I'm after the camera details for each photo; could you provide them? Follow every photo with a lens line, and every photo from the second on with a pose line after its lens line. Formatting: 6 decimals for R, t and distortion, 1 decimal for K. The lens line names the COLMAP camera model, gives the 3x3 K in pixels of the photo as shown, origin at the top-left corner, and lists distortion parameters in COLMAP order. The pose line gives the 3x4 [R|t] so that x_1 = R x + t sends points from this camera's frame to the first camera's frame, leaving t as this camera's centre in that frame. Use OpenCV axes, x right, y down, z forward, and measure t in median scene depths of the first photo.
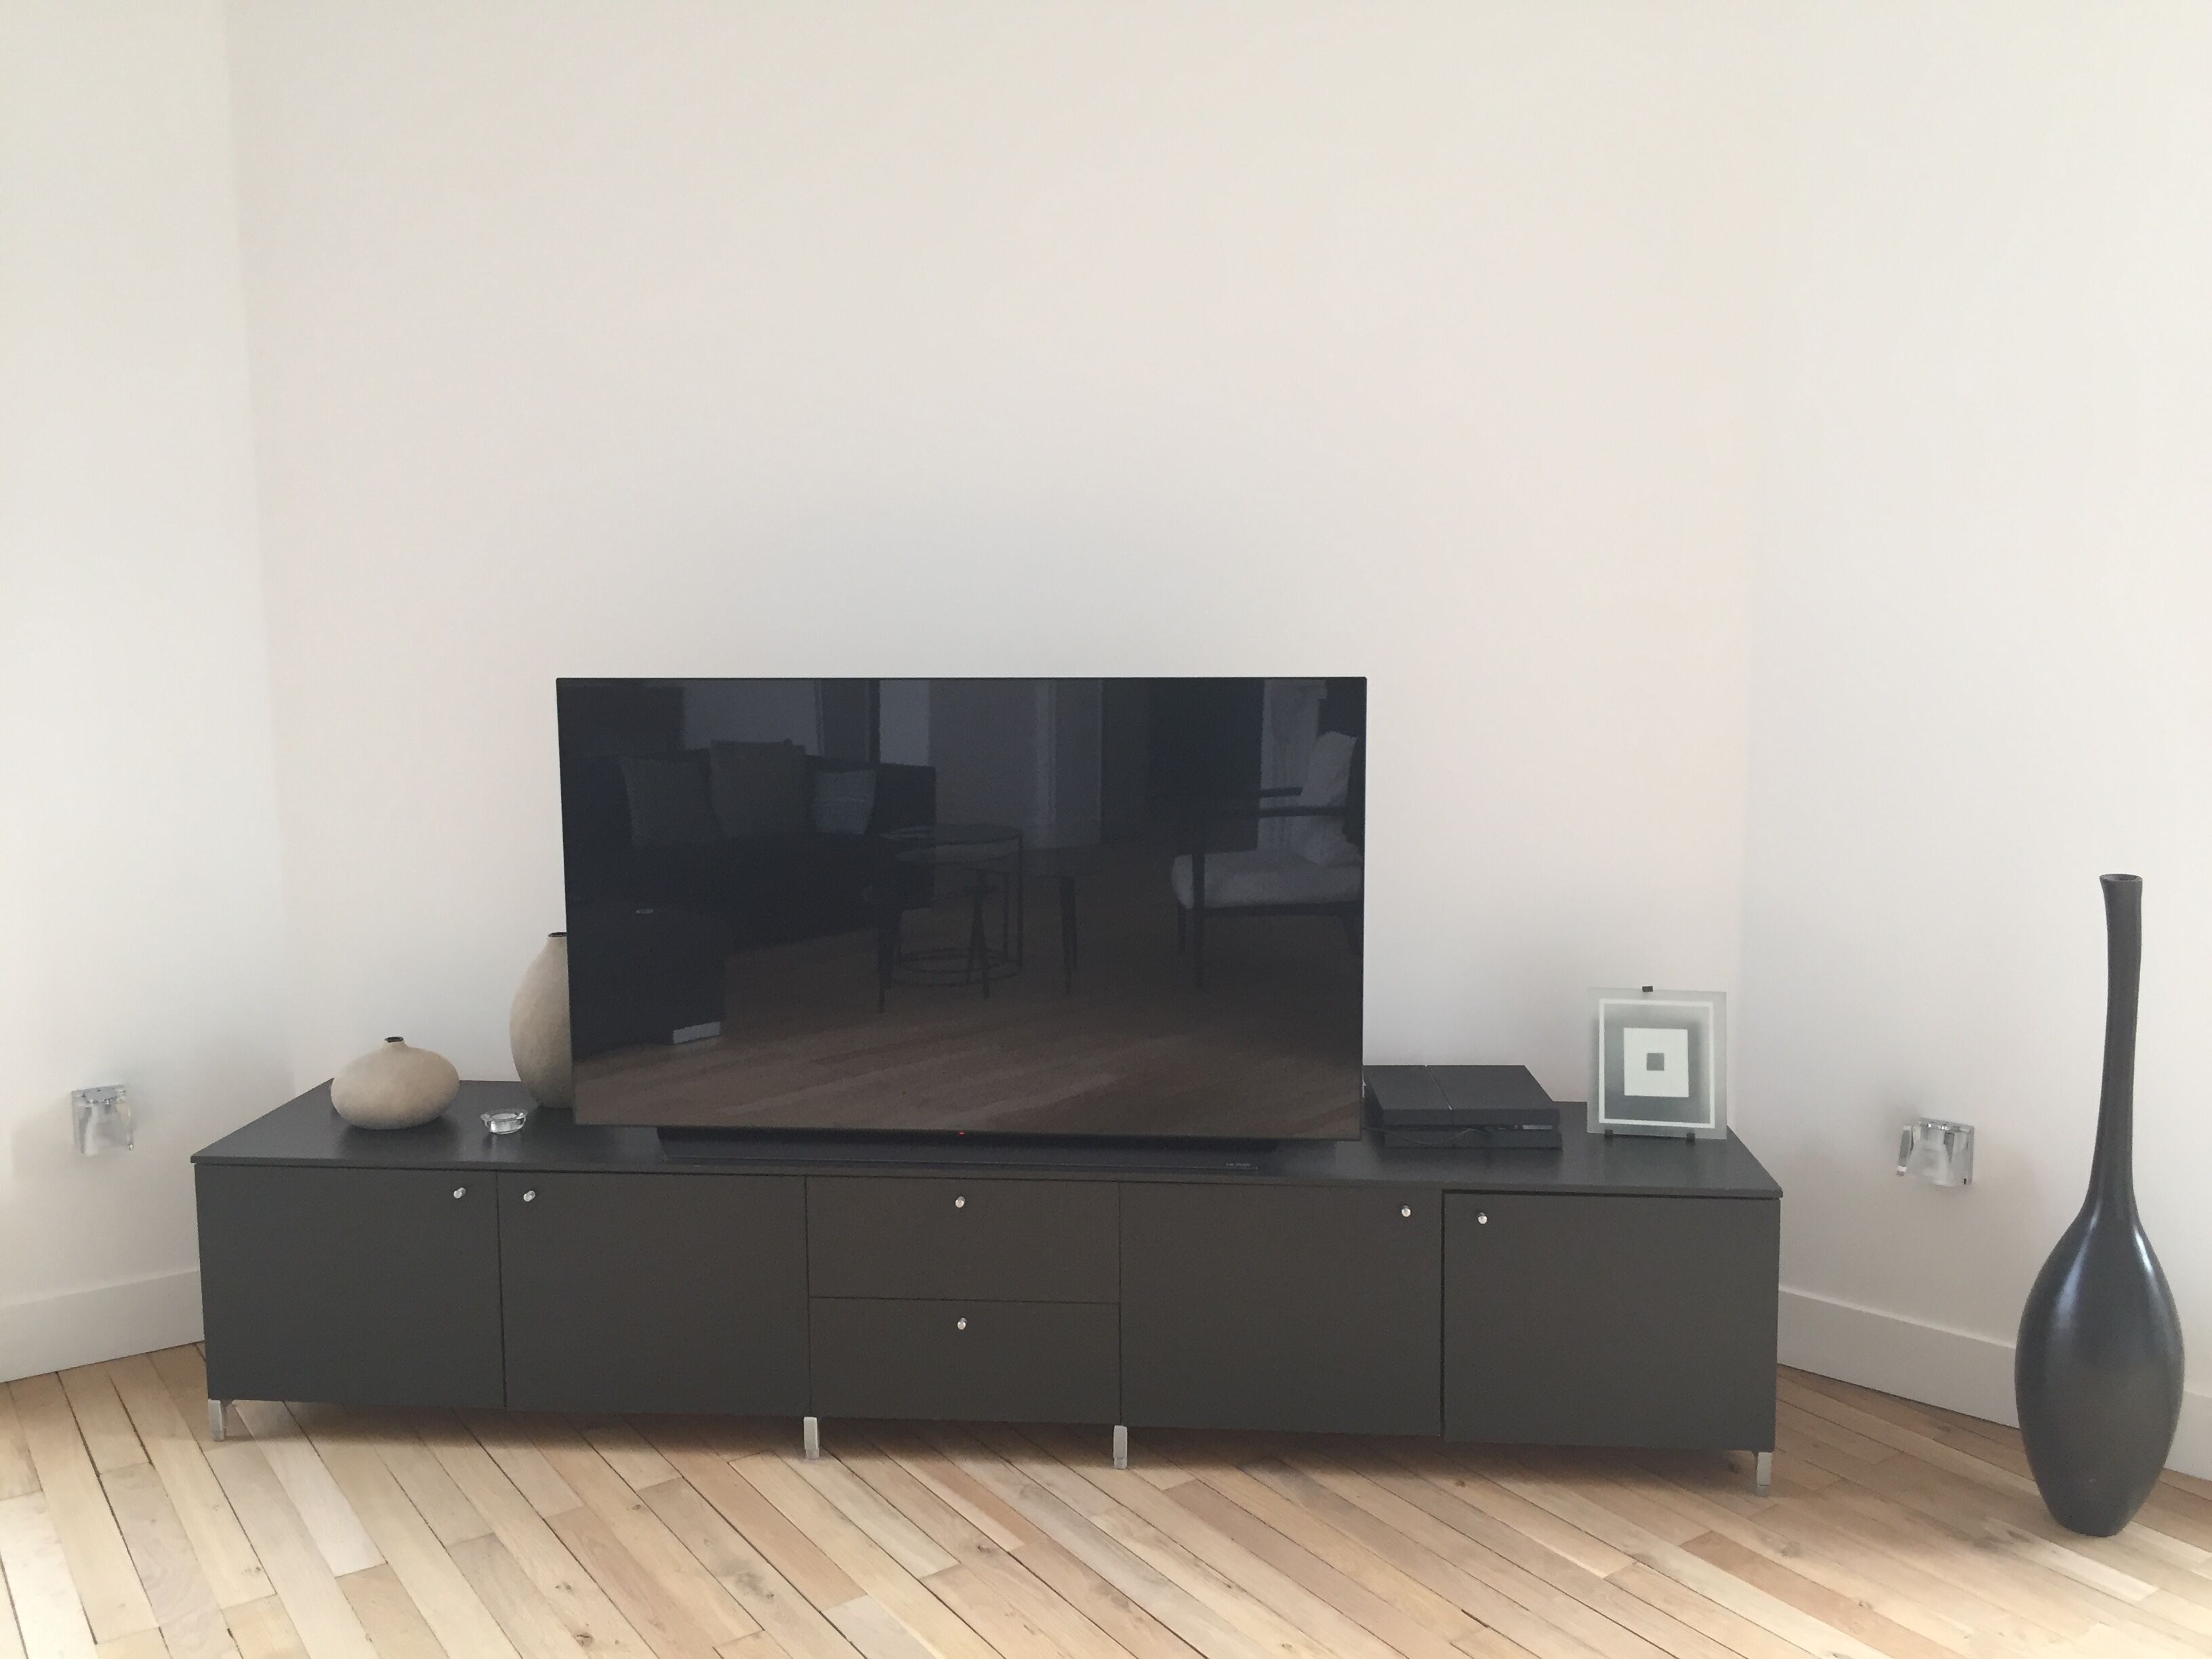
lens RADIAL K [[1913.5, 0, 1102.6], [0, 1913.5, 827.9], [0, 0, 1]] dist [0.034238, -0.000803]
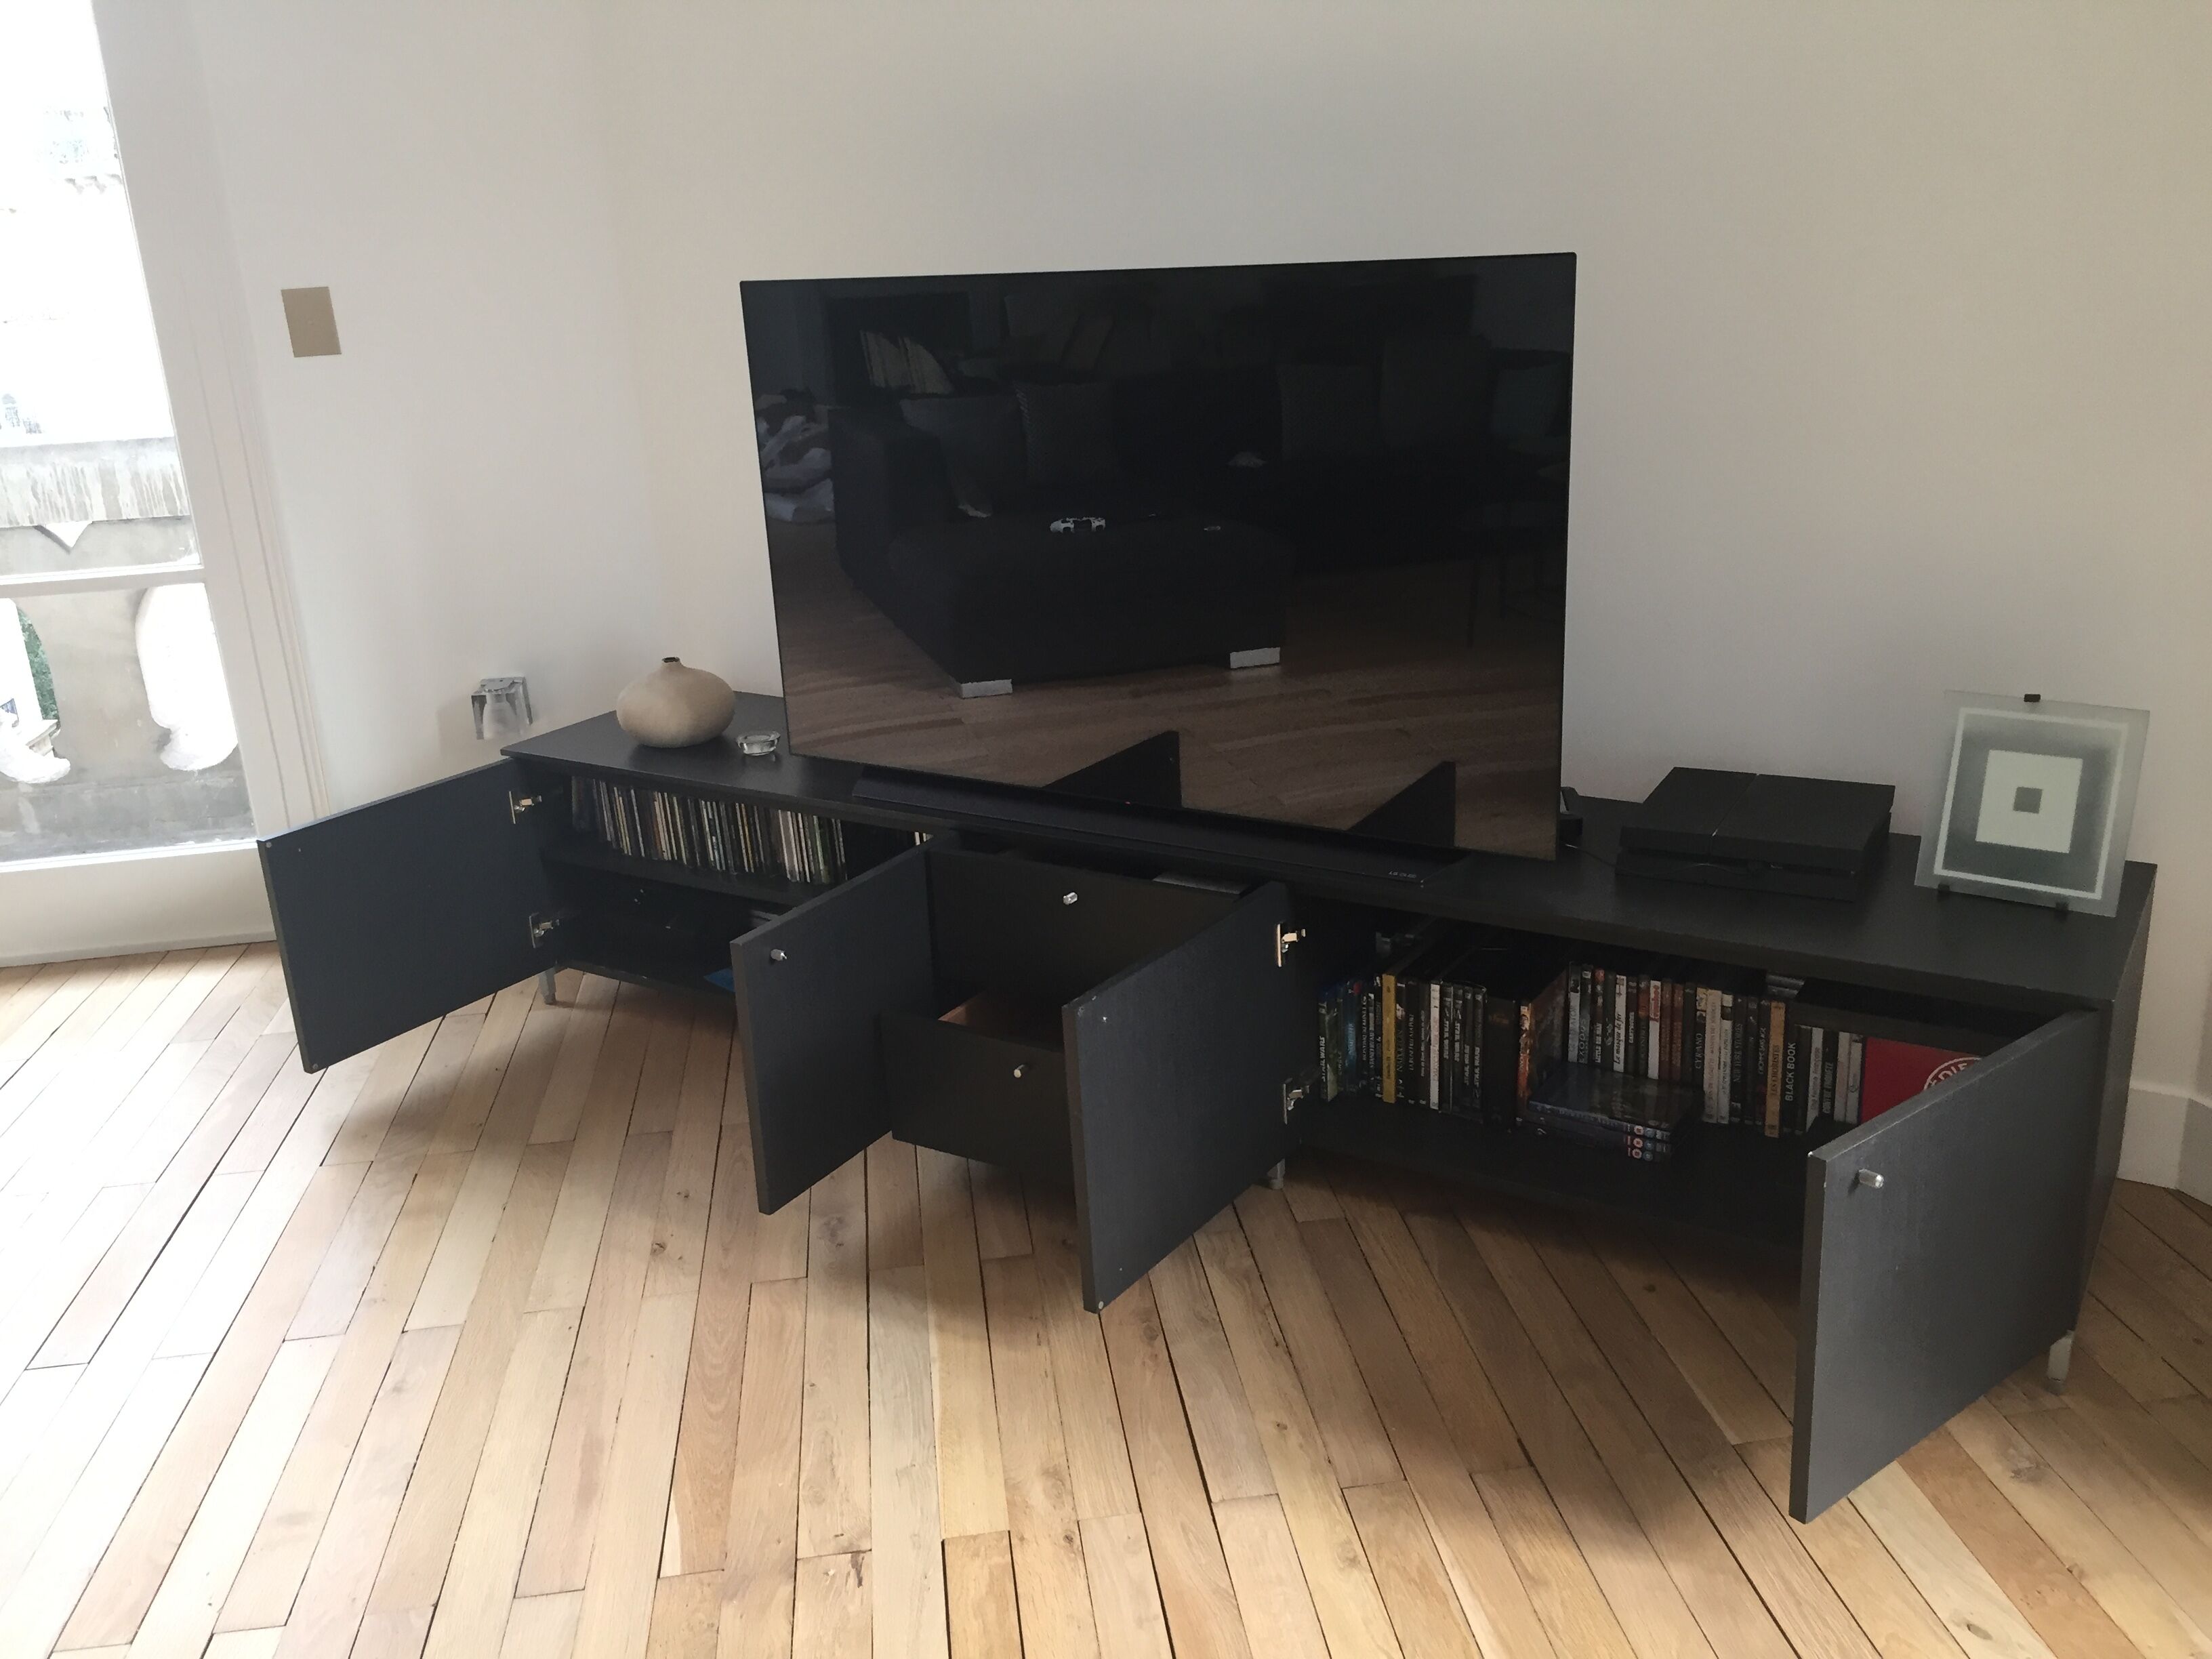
lens RADIAL K [[1913.5, 0, 1109.1], [0, 1913.5, 832.0], [0, 0, 1]] dist [0.034238, -0.000803]
pose [[0.881538, 0.107637, -0.459679, 0.317811], [-0.011577, 0.978299, 0.206874, -0.011687], [0.471971, -0.177046, 0.863654, 0.212858]]
